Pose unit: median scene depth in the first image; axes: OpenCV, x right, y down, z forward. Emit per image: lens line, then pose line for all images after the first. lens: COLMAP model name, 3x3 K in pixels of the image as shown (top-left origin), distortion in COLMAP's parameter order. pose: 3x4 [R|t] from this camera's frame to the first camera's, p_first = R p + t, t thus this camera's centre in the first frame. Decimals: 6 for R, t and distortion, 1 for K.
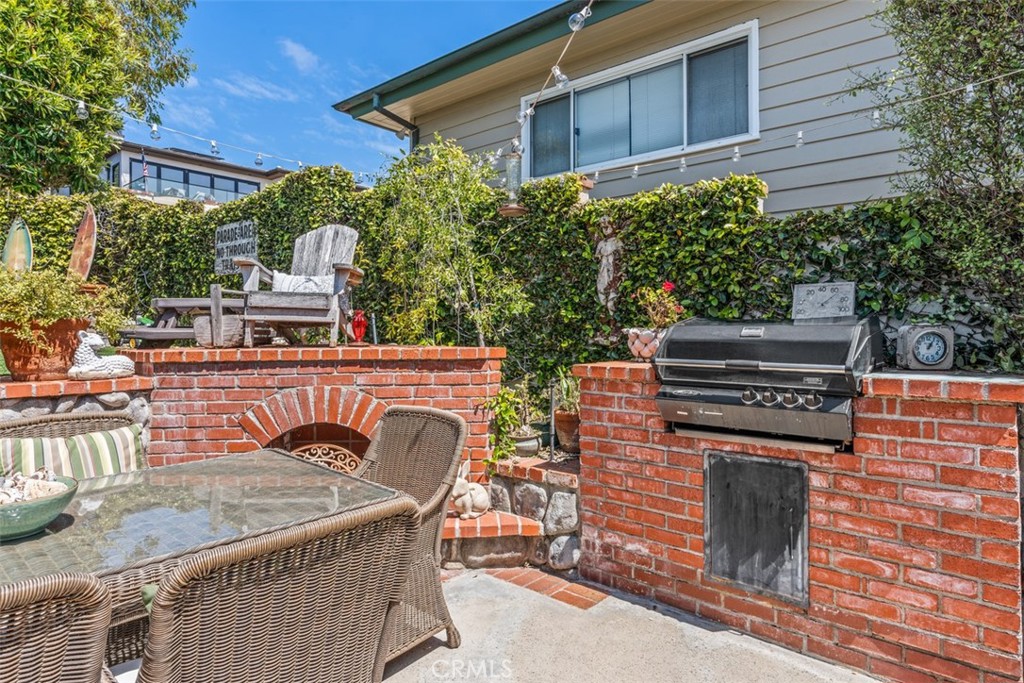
lens RADIAL K [[586.8, 0, 534.2], [0, 586.8, 326.5], [0, 0, 1]] dist [-0.005777, 0.000857]
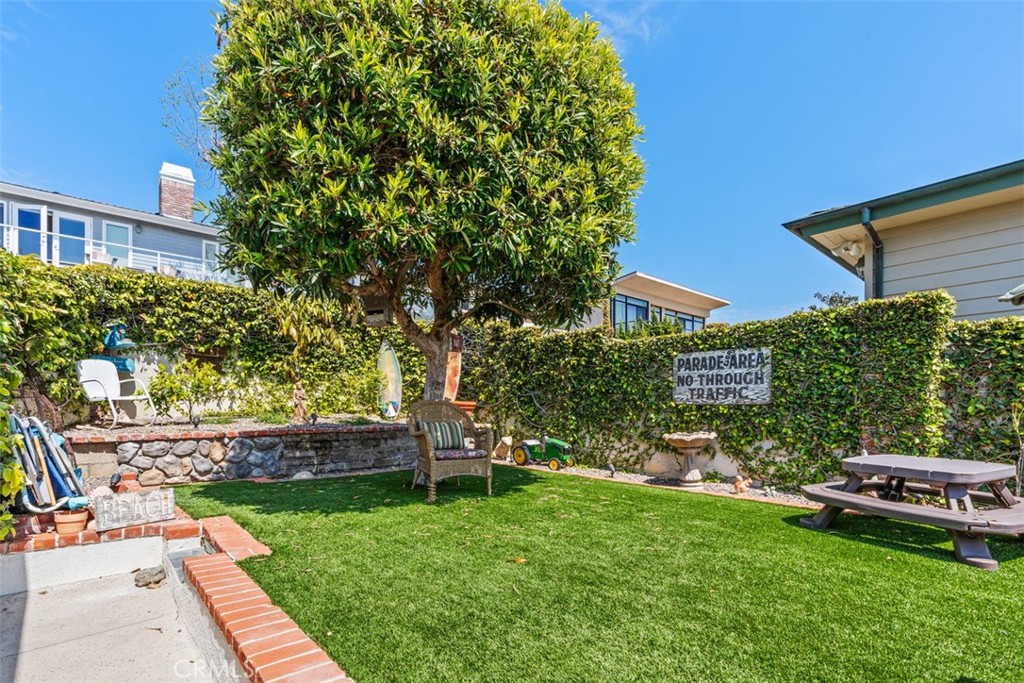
lens RADIAL K [[488.8, 0, 527.7], [0, 488.8, 408.5], [0, 0, 1]] dist [-0.001146, 0.001814]
pose [[0.985207, -0.001261, -0.171364, -1.554352], [0.001732, 0.999995, 0.002601, -0.195854], [0.171360, -0.002859, 0.985204, 0.400127]]
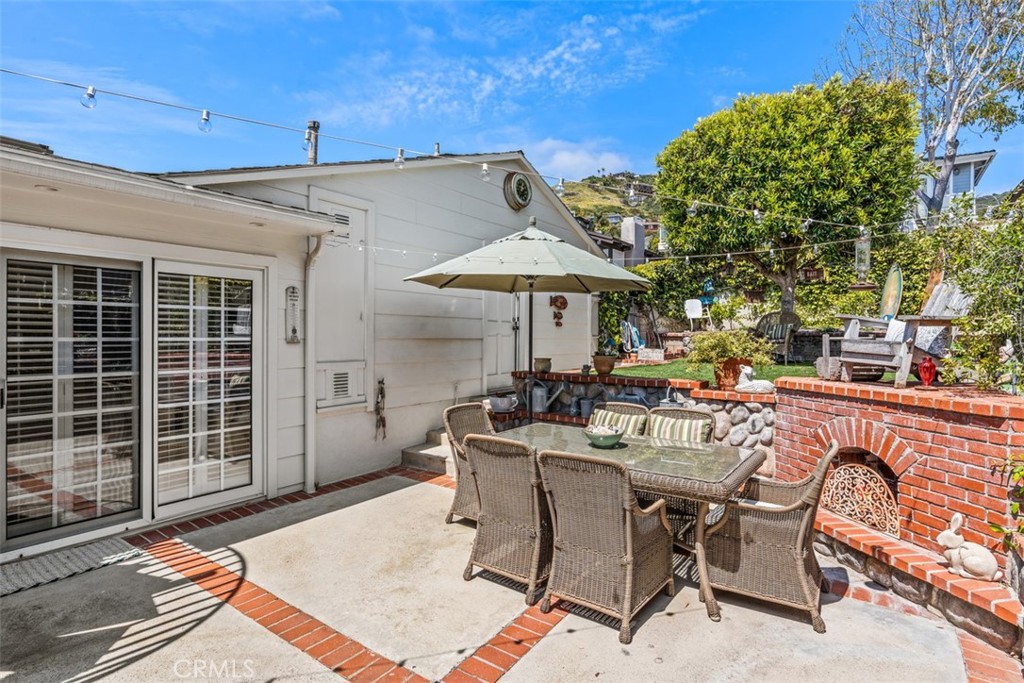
lens RADIAL K [[507.2, 0, 504.5], [0, 507.2, 344.0], [0, 0, 1]] dist [-0.013433, 0.003458]
pose [[0.066628, 0.014405, -0.997674, 0.659559], [0.001615, 0.999893, 0.014545, -0.074730], [0.997777, -0.002581, 0.066598, 0.170744]]
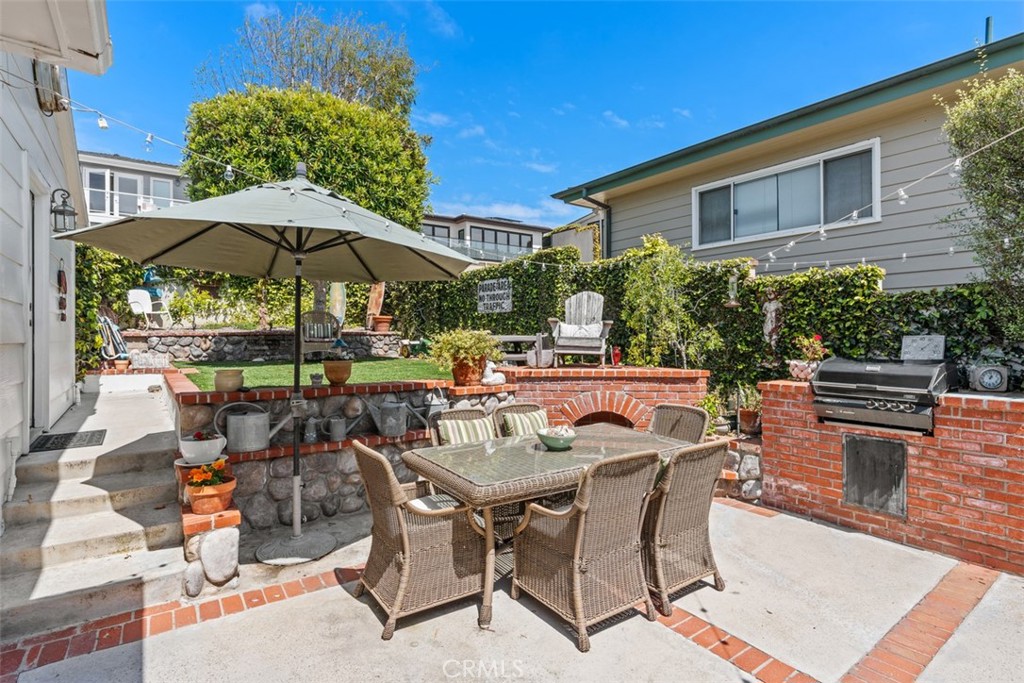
lens RADIAL K [[507.2, 0, 525.5], [0, 507.2, 336.2], [0, 0, 1]] dist [-0.013433, 0.003458]
pose [[0.966623, -0.004678, -0.256160, -0.197144], [0.006441, 0.999961, 0.006041, -0.079339], [0.256122, -0.007489, 0.966615, -0.579387]]
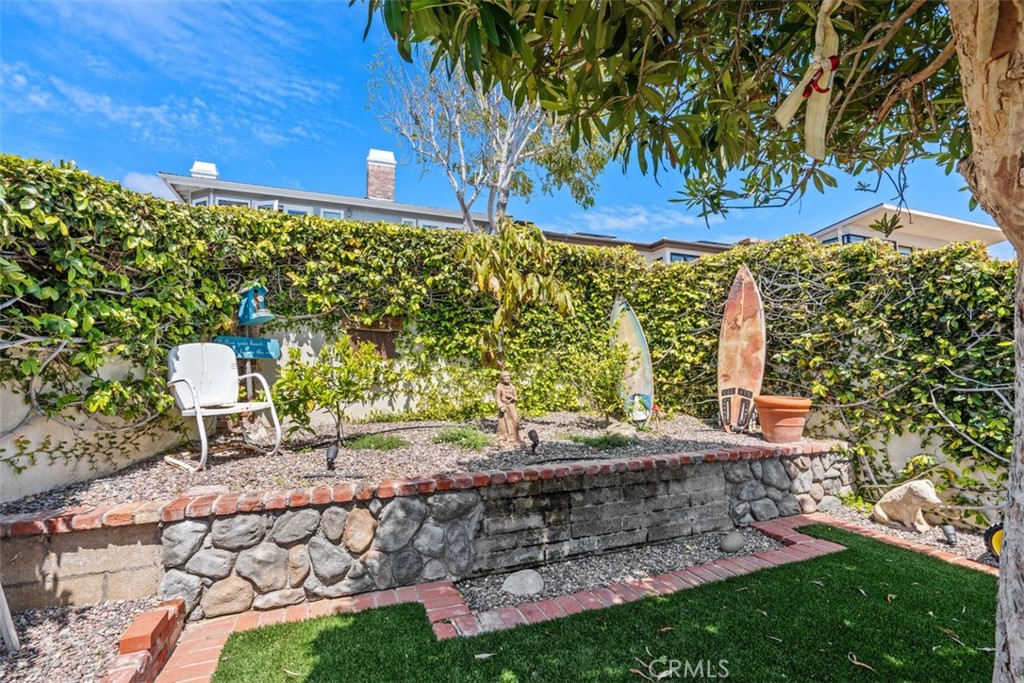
lens RADIAL K [[488.8, 0, 536.0], [0, 488.8, 338.3], [0, 0, 1]] dist [-0.001146, 0.001814]
pose [[0.874540, -0.046832, -0.482687, -2.357220], [0.011202, 0.997011, -0.076438, -0.307984], [0.484824, 0.061441, 0.872451, 1.449181]]
